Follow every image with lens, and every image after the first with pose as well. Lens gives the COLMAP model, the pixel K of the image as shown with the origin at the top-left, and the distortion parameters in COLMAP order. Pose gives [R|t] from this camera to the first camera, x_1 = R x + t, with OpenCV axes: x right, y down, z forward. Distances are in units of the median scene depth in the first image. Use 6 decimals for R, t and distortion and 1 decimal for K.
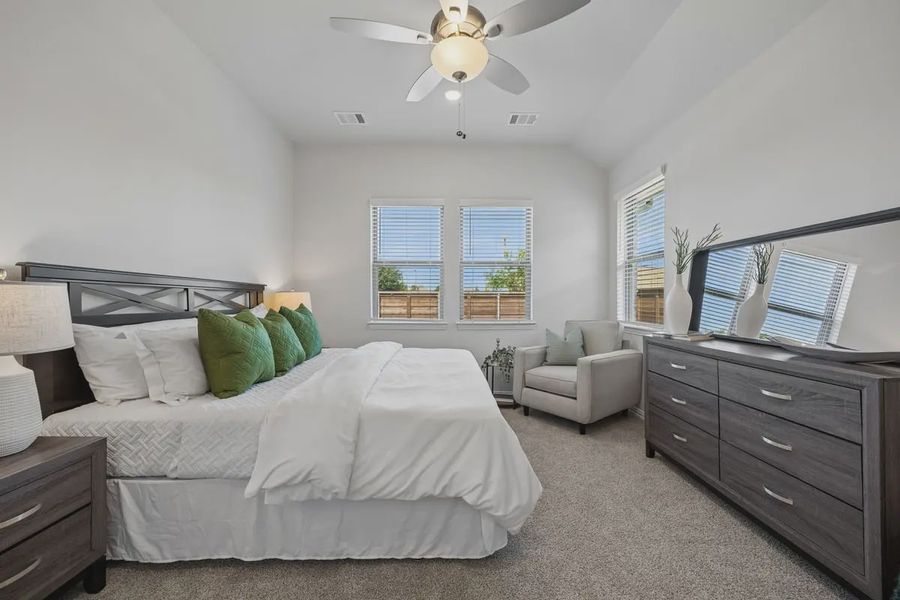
lens RADIAL K [[340.0, 0, 445.0], [0, 340.0, 302.0], [0, 0, 1]] dist [-0.000422, -0.000259]
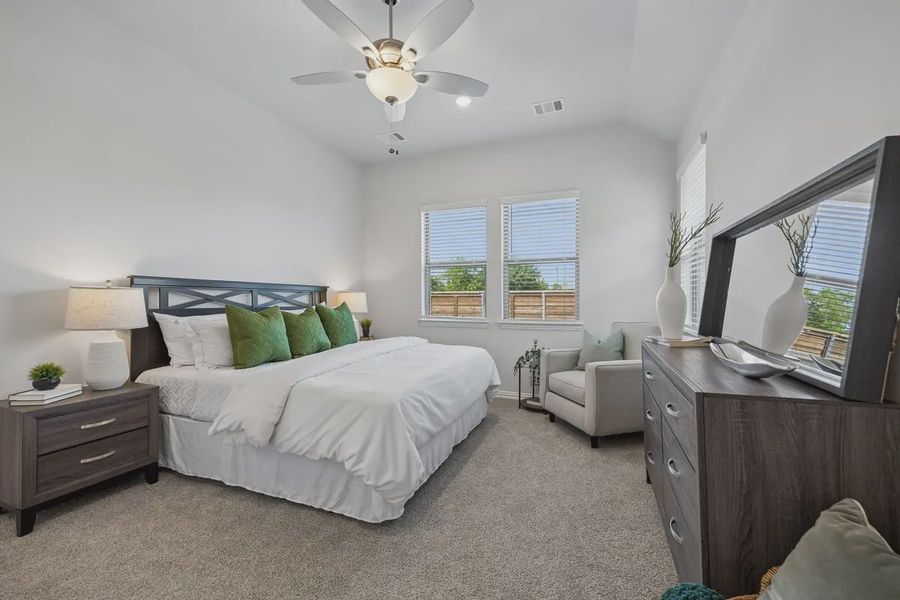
lens RADIAL K [[347.7, 0, 450.0], [0, 347.7, 300.0], [0, 0, 1]] dist [0.002925, 0.000242]
pose [[0.930112, 0.000081, -0.367275, 0.641266], [-0.001901, 0.999988, -0.004593, 0.004776], [0.367270, 0.004970, 0.930101, -0.001365]]
